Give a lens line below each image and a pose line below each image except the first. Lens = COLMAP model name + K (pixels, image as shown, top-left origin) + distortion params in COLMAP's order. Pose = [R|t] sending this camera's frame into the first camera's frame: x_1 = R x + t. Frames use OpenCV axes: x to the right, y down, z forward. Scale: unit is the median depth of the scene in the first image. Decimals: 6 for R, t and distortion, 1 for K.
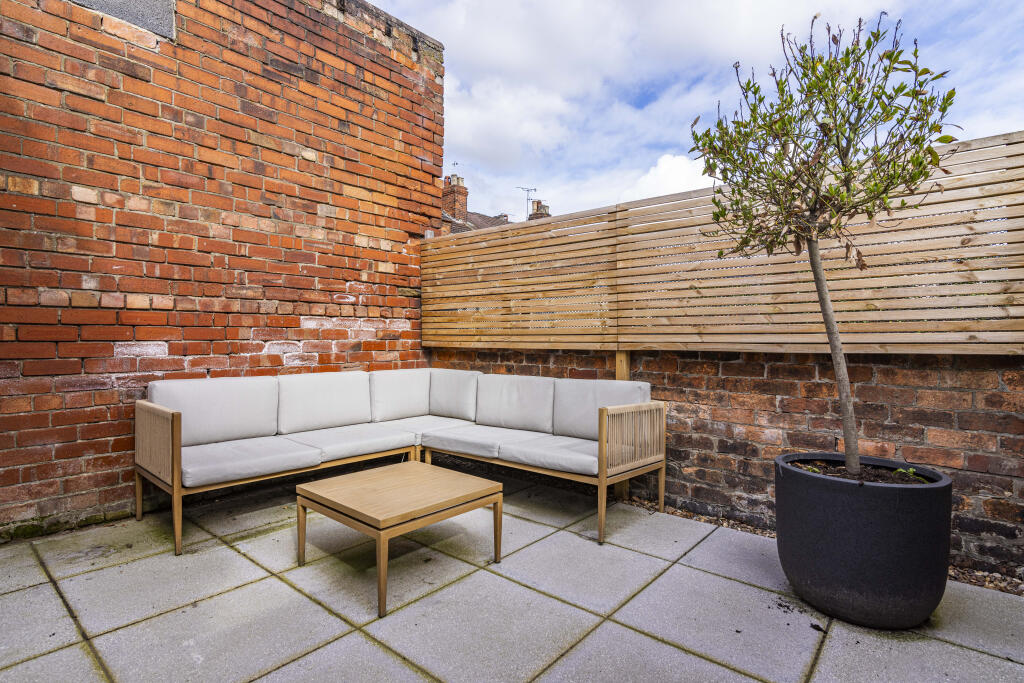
lens RADIAL K [[512.8, 0, 513.7], [0, 512.8, 343.9], [0, 0, 1]] dist [-0.002692, -0.000278]
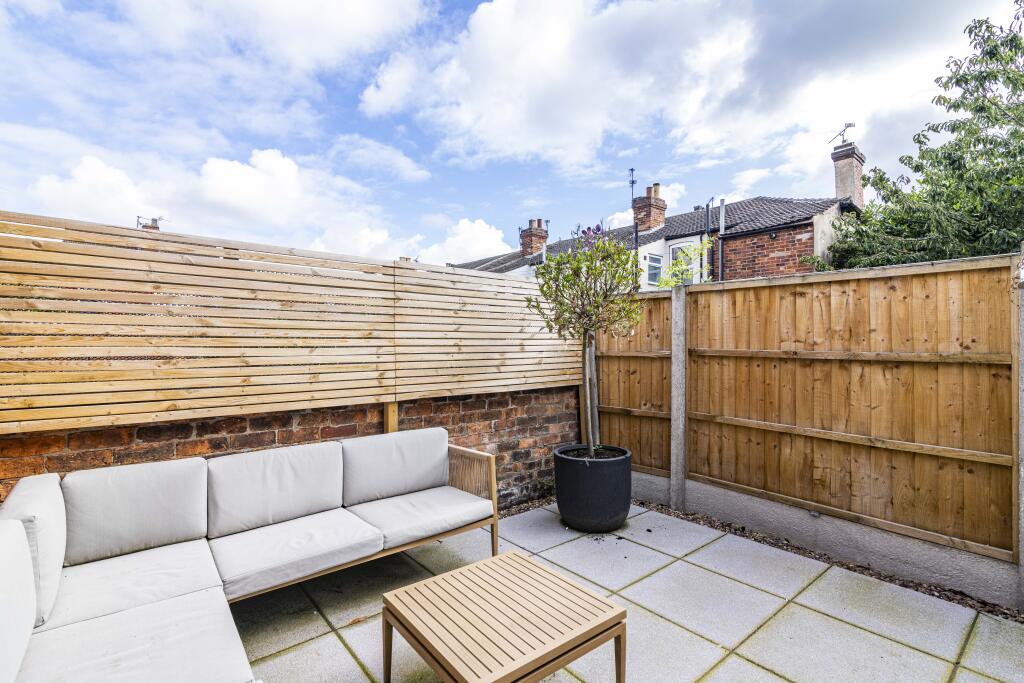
lens RADIAL K [[470.6, 0, 514.2], [0, 470.6, 340.3], [0, 0, 1]] dist [0.001129, -0.000101]
pose [[0.177816, 0.006424, 0.984043, -0.750388], [0.008117, 0.999935, -0.007994, -0.110424], [-0.984030, 0.009409, 0.177752, 0.652435]]
